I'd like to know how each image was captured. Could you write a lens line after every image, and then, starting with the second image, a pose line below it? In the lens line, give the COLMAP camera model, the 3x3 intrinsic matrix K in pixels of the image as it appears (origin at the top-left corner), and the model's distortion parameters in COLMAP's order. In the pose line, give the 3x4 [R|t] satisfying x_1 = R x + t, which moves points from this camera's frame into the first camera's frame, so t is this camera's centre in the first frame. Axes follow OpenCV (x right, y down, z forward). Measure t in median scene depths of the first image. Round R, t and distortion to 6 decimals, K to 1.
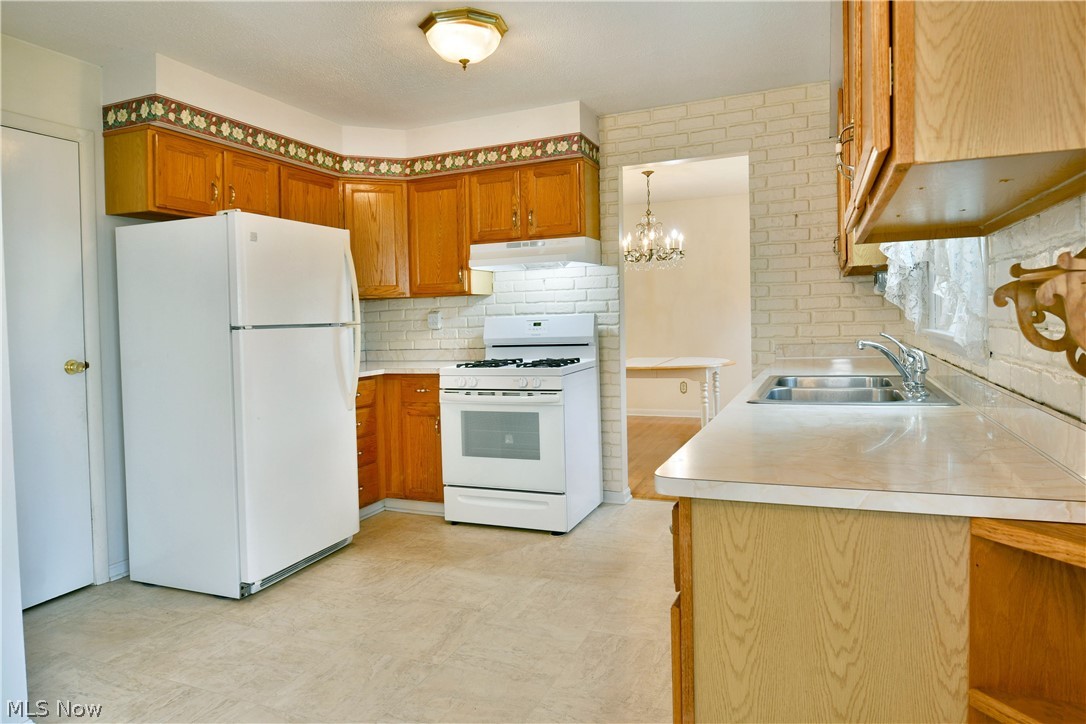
lens RADIAL K [[661.0, 0, 569.5], [0, 661.0, 341.1], [0, 0, 1]] dist [-0.010077, -0.003445]
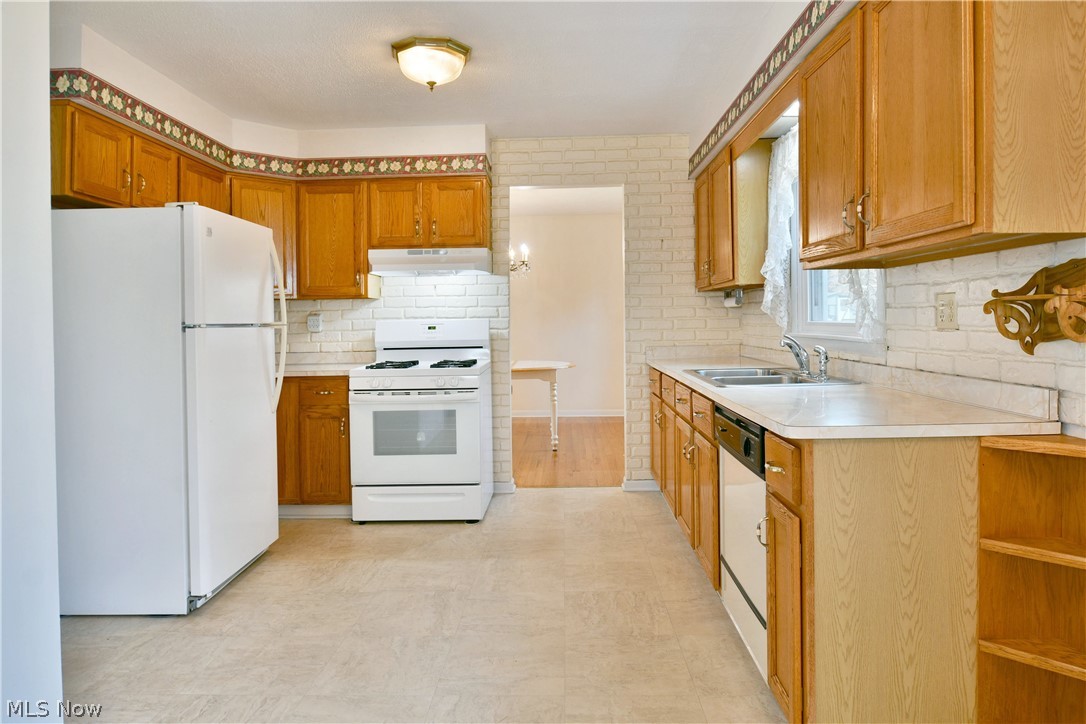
lens RADIAL K [[662.6, 0, 543.6], [0, 662.6, 332.4], [0, 0, 1]] dist [-0.009707, -0.001819]
pose [[0.935765, 0.009414, 0.352497, -0.292767], [0.000150, 0.999633, -0.027096, 0.012003], [-0.352623, 0.025409, 0.935420, -0.058246]]
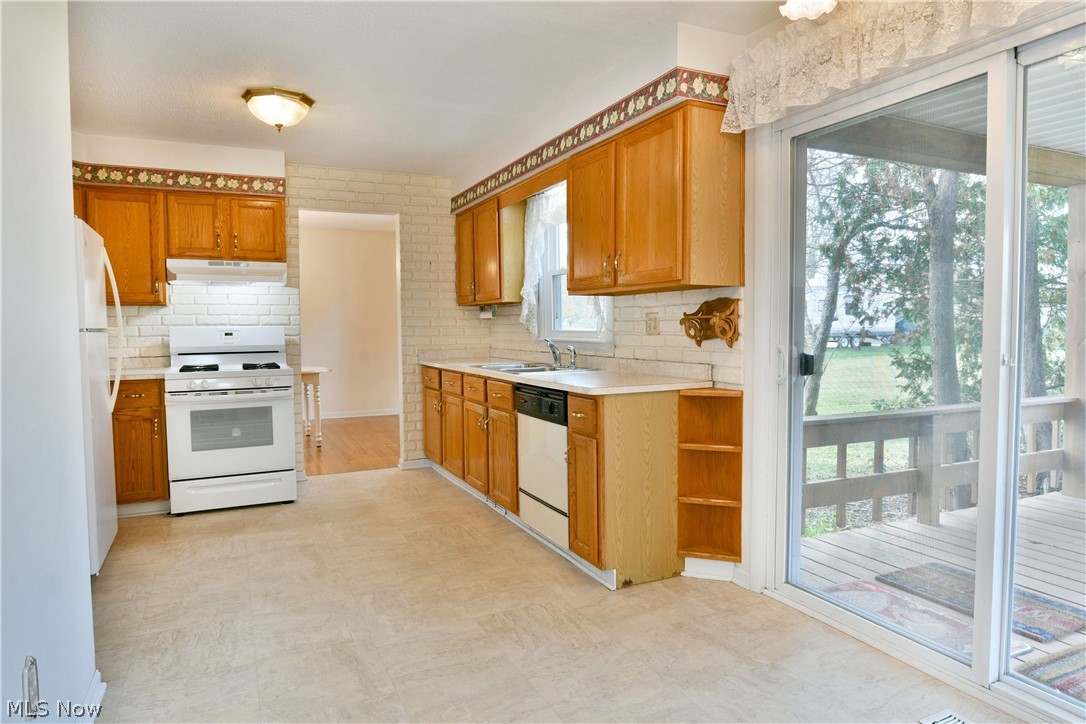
lens RADIAL K [[680.5, 0, 534.0], [0, 680.5, 366.7], [0, 0, 1]] dist [-0.007666, -0.001411]
pose [[0.668209, -0.019110, 0.743728, -0.653025], [0.015281, 0.999812, 0.011961, 0.028235], [-0.743817, 0.003372, 0.668375, -0.196429]]
